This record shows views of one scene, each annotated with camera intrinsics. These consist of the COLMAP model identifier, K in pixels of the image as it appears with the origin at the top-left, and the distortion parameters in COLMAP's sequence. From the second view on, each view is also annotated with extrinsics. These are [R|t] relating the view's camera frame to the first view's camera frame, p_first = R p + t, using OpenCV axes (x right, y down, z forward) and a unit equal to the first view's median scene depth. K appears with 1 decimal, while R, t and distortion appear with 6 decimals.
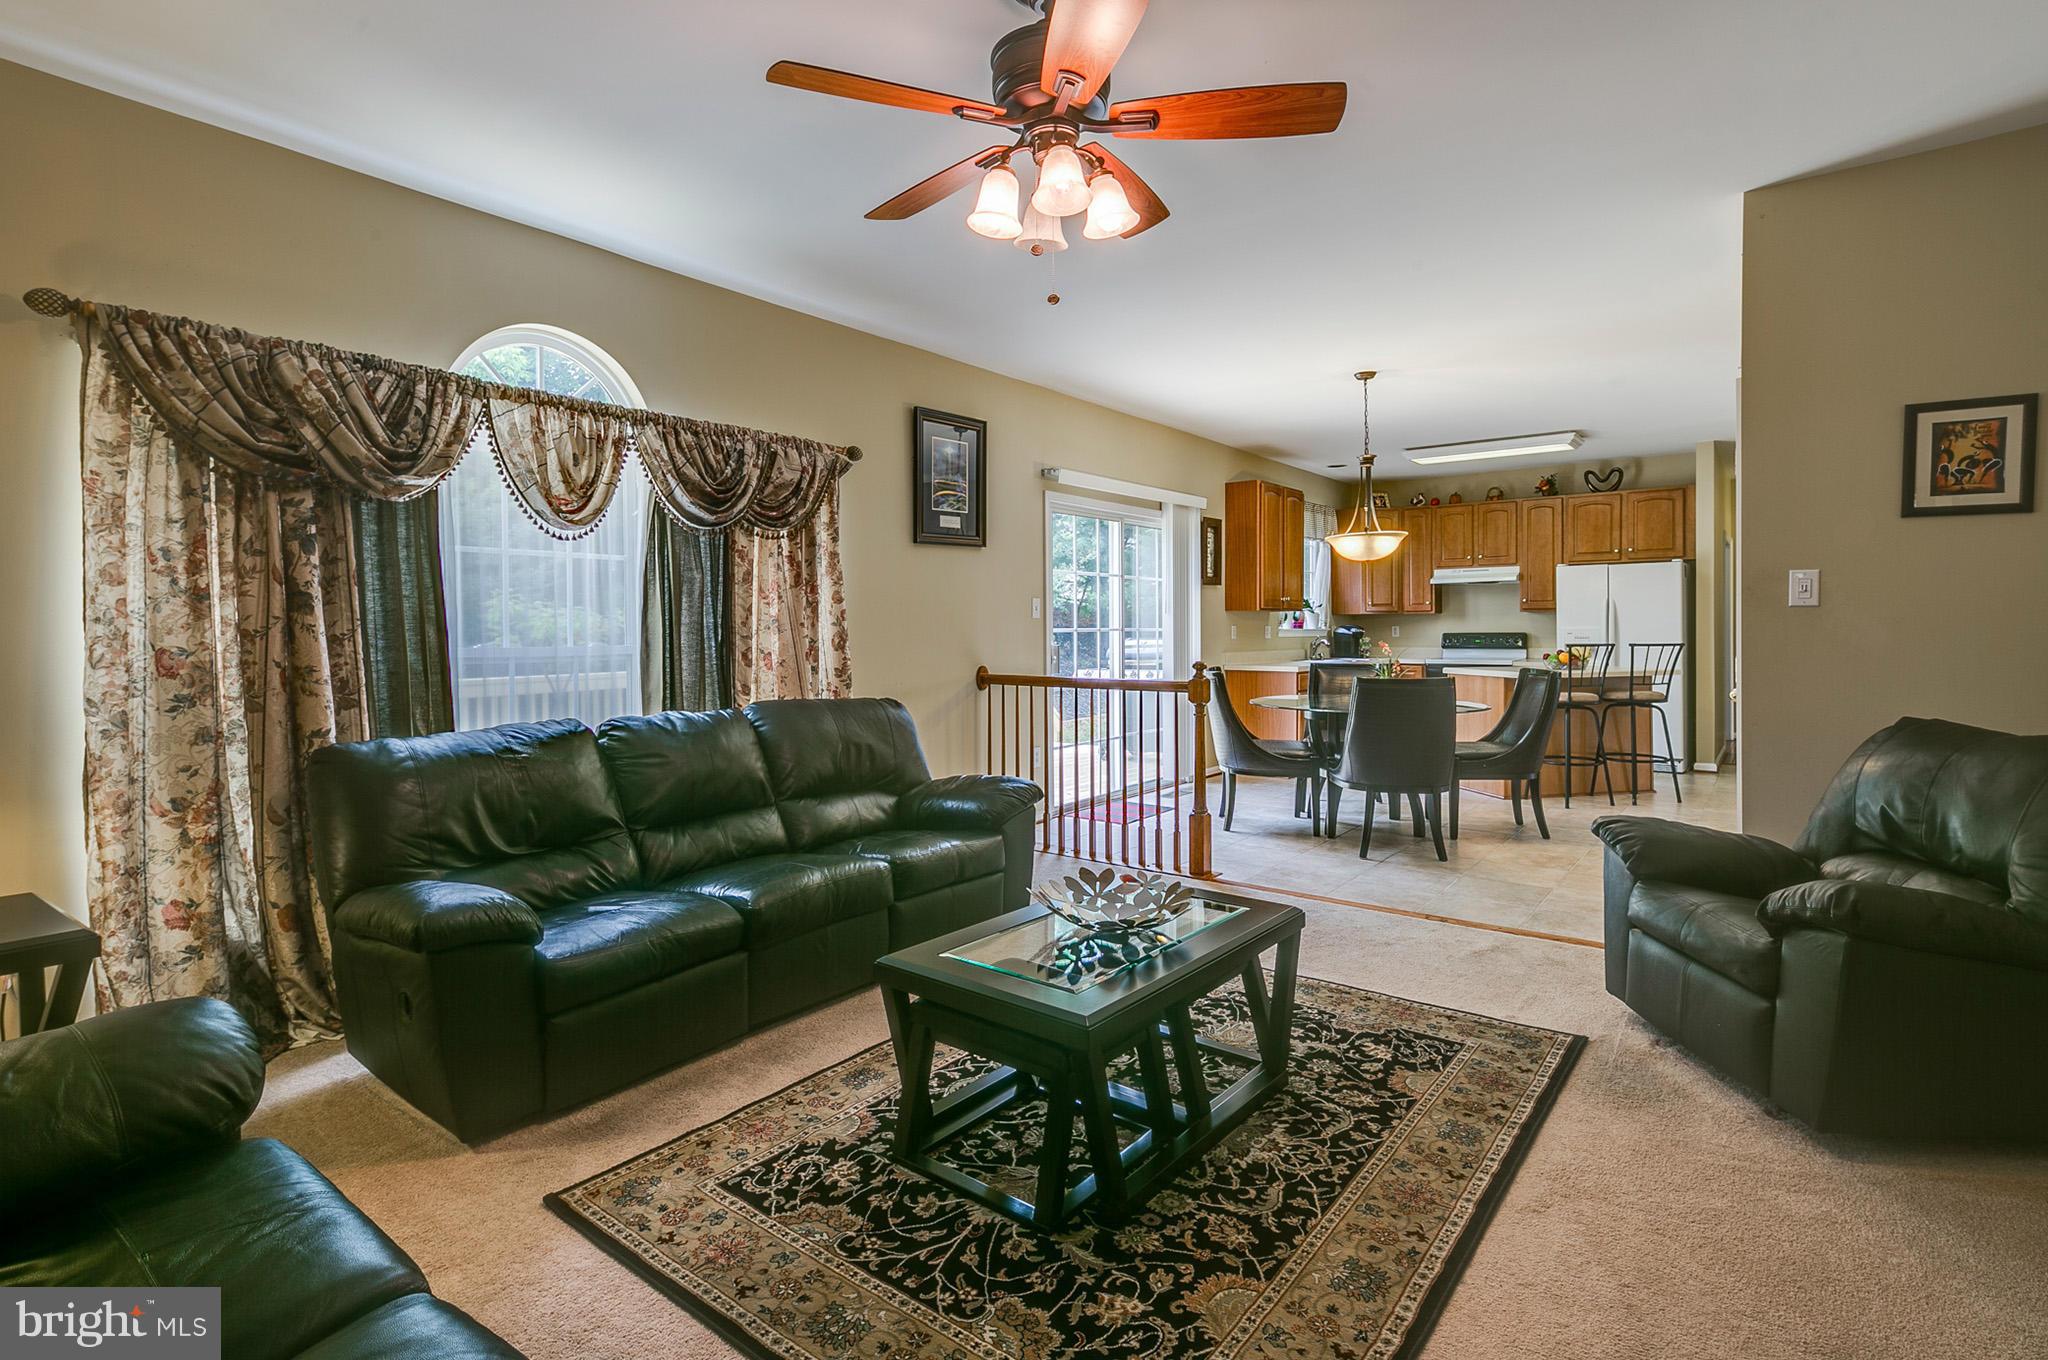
lens RADIAL K [[969.2, 0, 1015.0], [0, 969.2, 647.2], [0, 0, 1]] dist [0.014805, -0.000057]
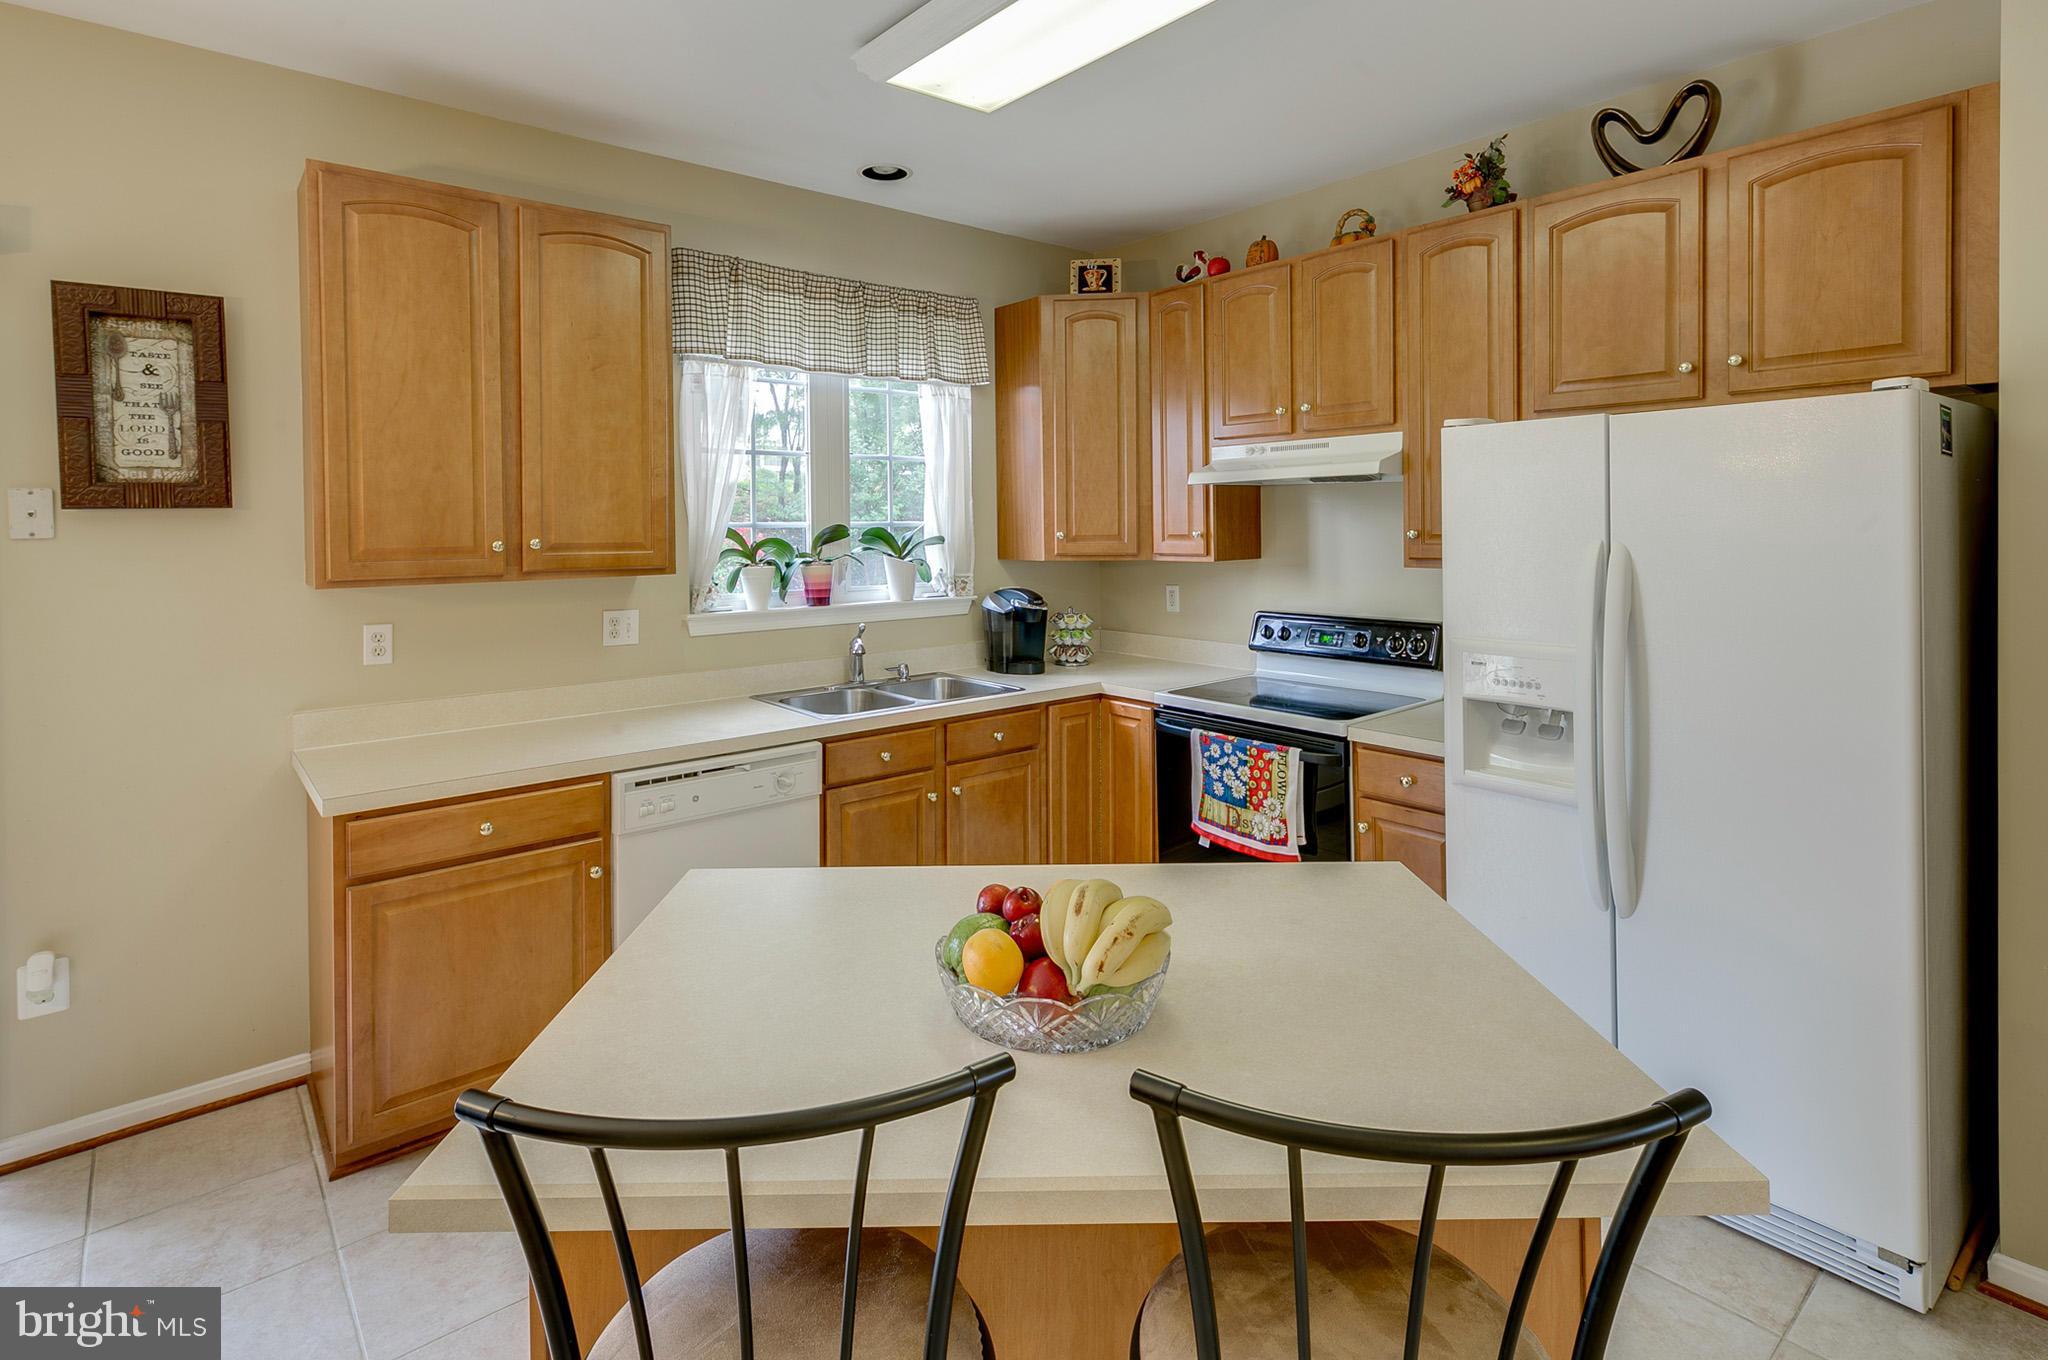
lens RADIAL K [[1020.6, 0, 1000.0], [0, 1020.6, 545.6], [0, 0, 1]] dist [0.014614, -0.001021]
pose [[0.978333, 0.000380, -0.207038, 0.500211], [0.000619, 0.999988, 0.004757, -0.049756], [0.207037, -0.004782, 0.978321, 0.687376]]
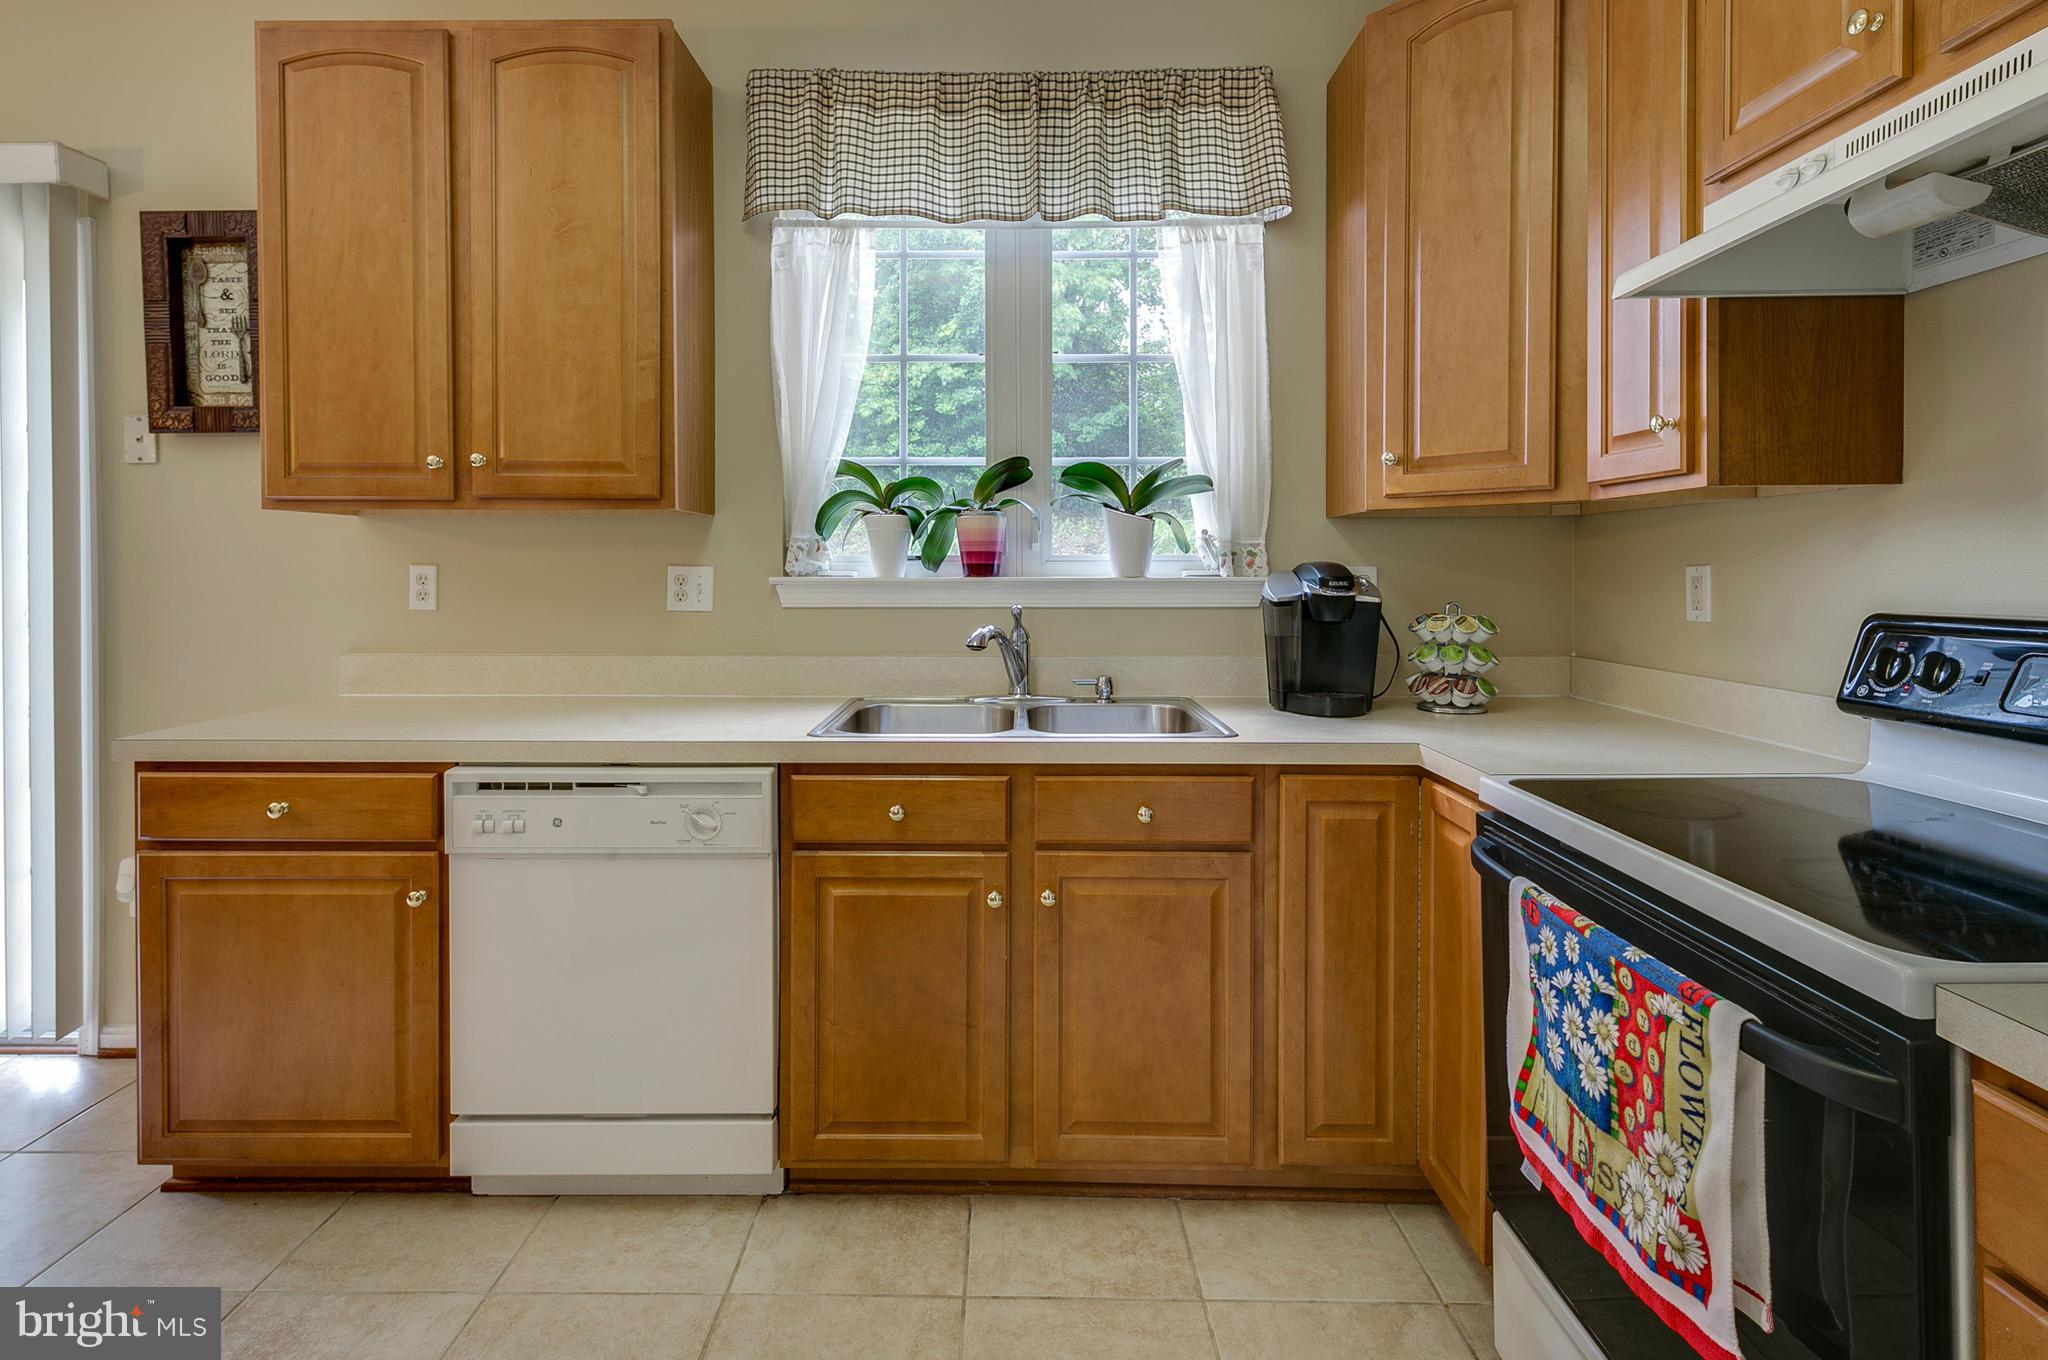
lens RADIAL K [[1000.2, 0, 997.8], [0, 1000.2, 578.9], [0, 0, 1]] dist [0.014342, -0.000128]
pose [[0.609028, 0.012898, -0.793044, 0.567841], [-0.018477, 0.999827, 0.002071, -0.020948], [0.792934, 0.013392, 0.609161, 0.938240]]
